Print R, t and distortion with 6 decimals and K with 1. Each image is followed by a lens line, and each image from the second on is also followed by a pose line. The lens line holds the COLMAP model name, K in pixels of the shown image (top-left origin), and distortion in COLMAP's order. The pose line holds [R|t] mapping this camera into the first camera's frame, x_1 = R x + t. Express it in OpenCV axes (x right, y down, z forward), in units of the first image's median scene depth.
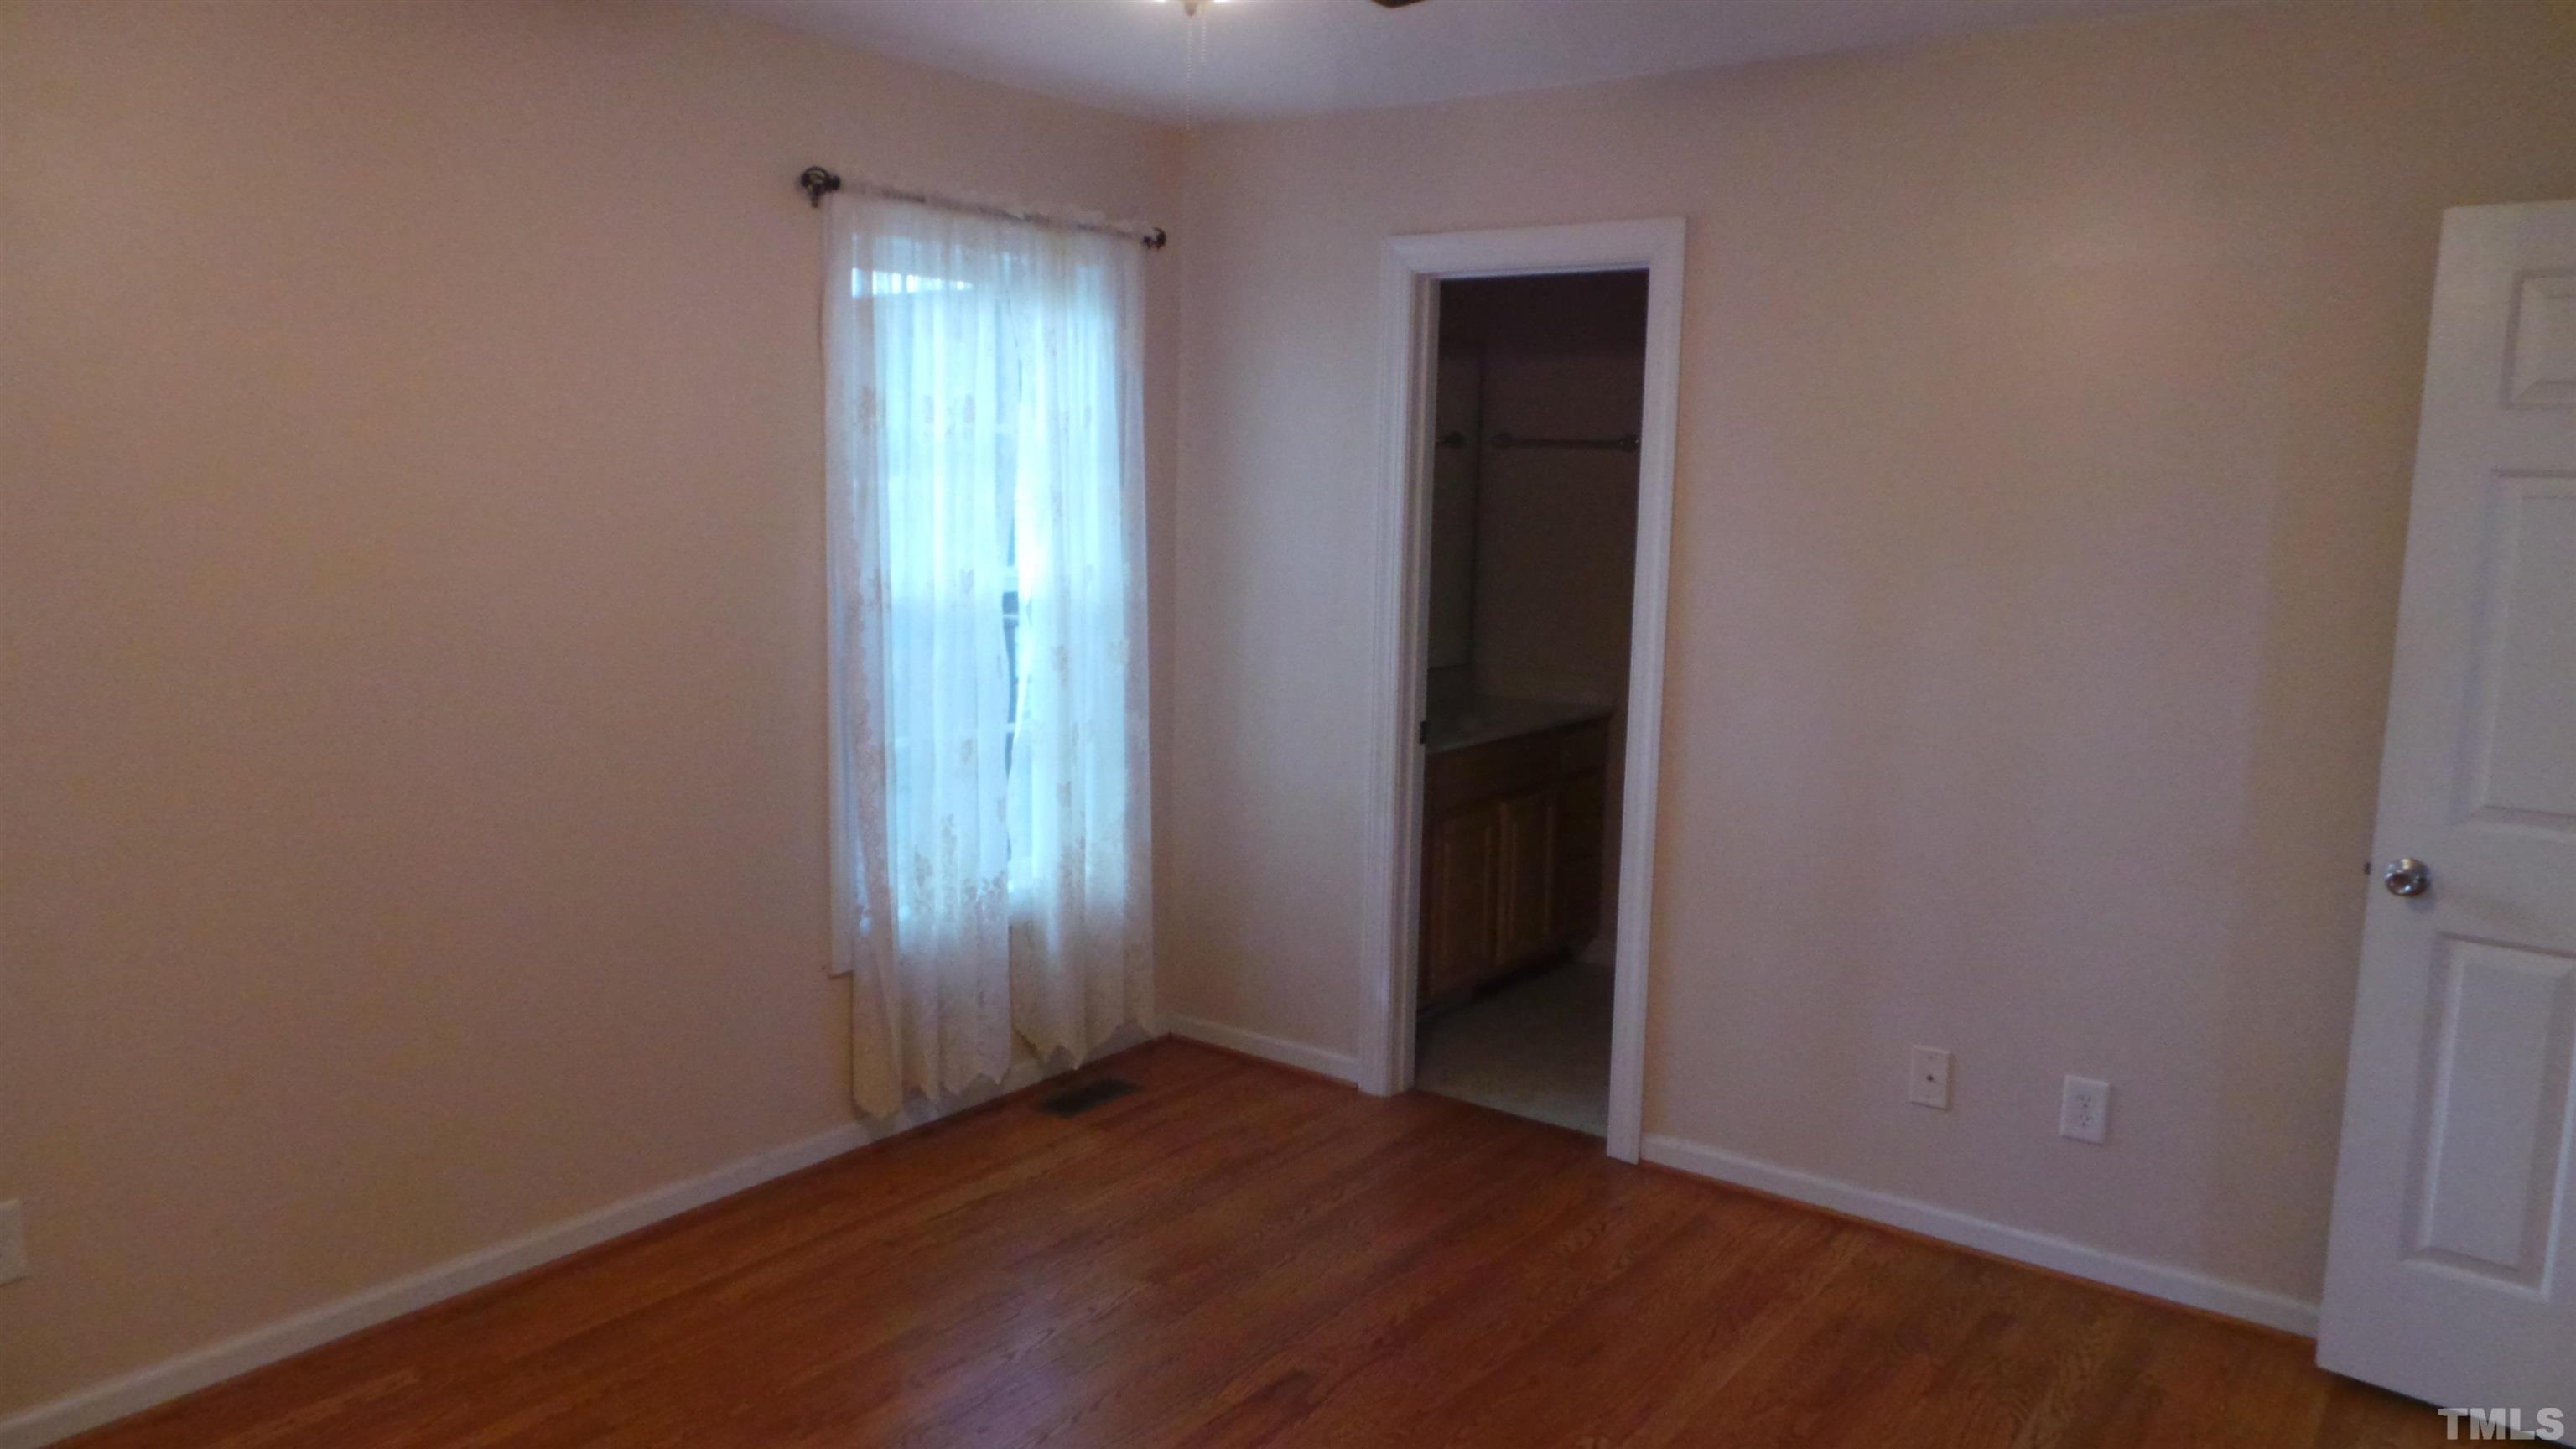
lens RADIAL K [[1810.4, 0, 1289.6], [0, 1810.4, 719.0], [0, 0, 1]] dist [0.004257, 0.002313]
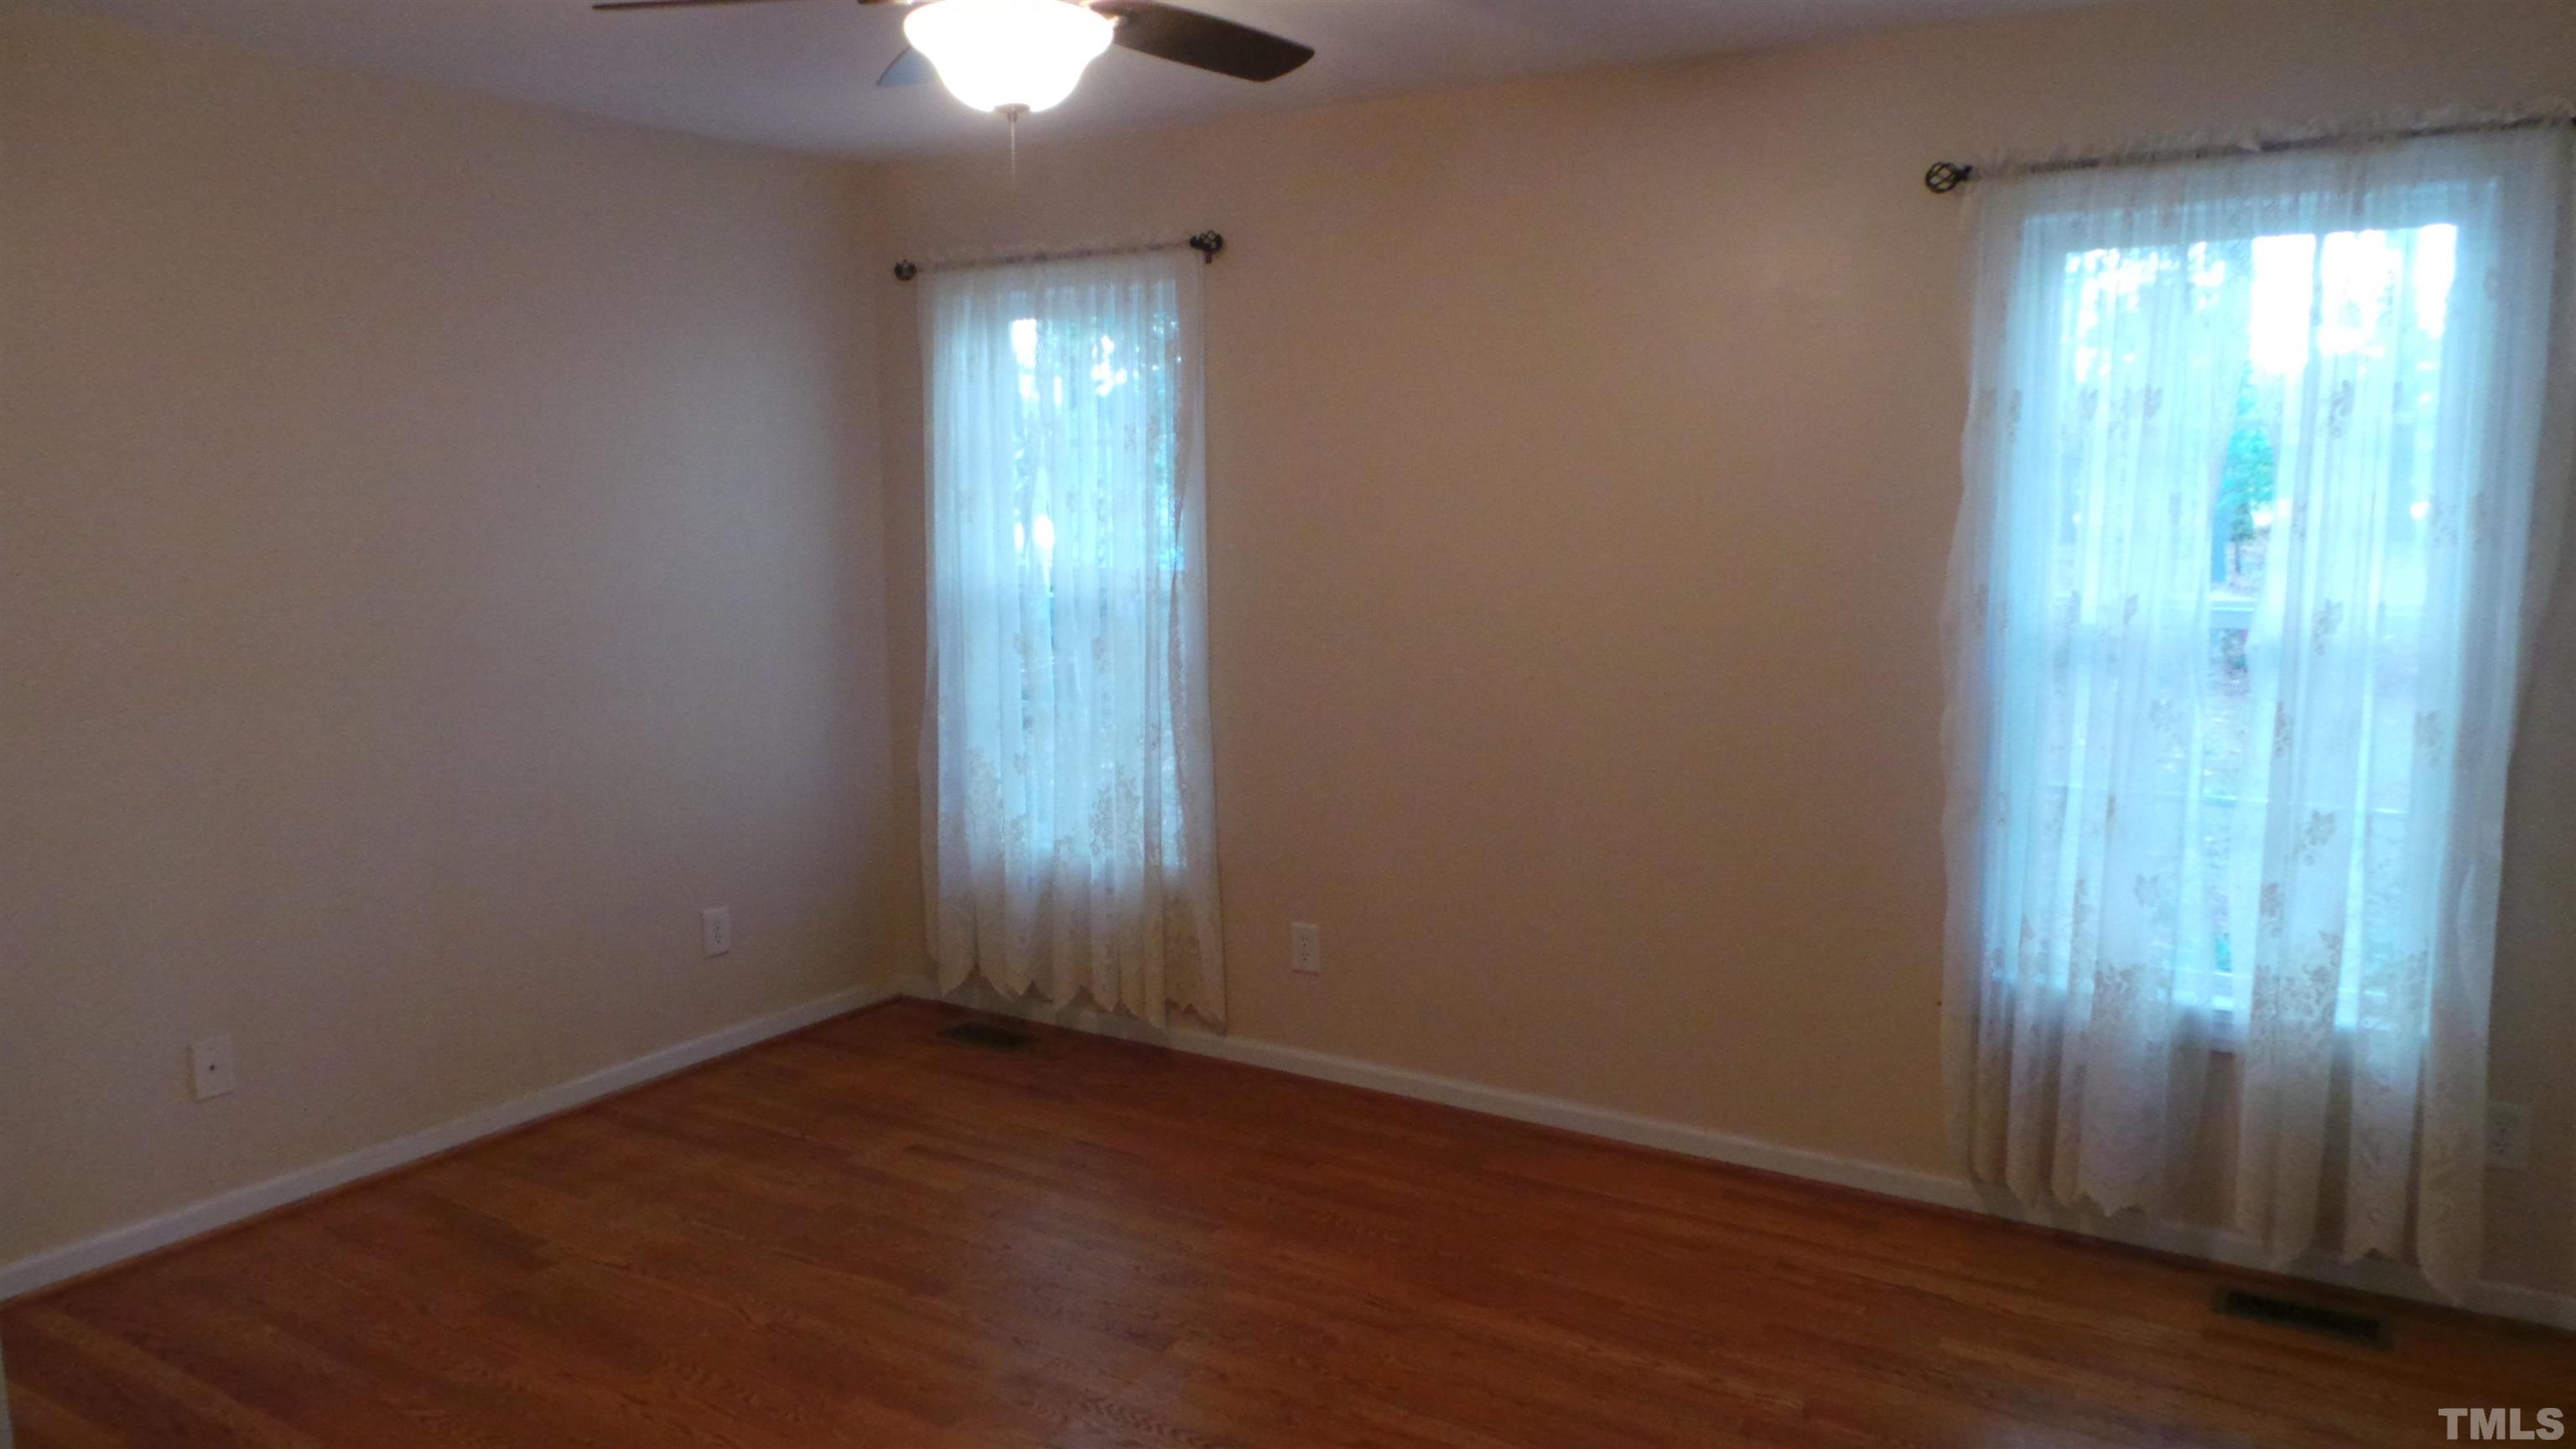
lens RADIAL K [[1632.8, 0, 1290.2], [0, 1632.8, 727.6], [0, 0, 1]] dist [0.005345, 0.001302]
pose [[0.112970, 0.115208, -0.986897, 0.543121], [-0.138557, 0.985377, 0.099170, -0.043813], [0.983890, 0.125538, 0.127280, 0.542656]]
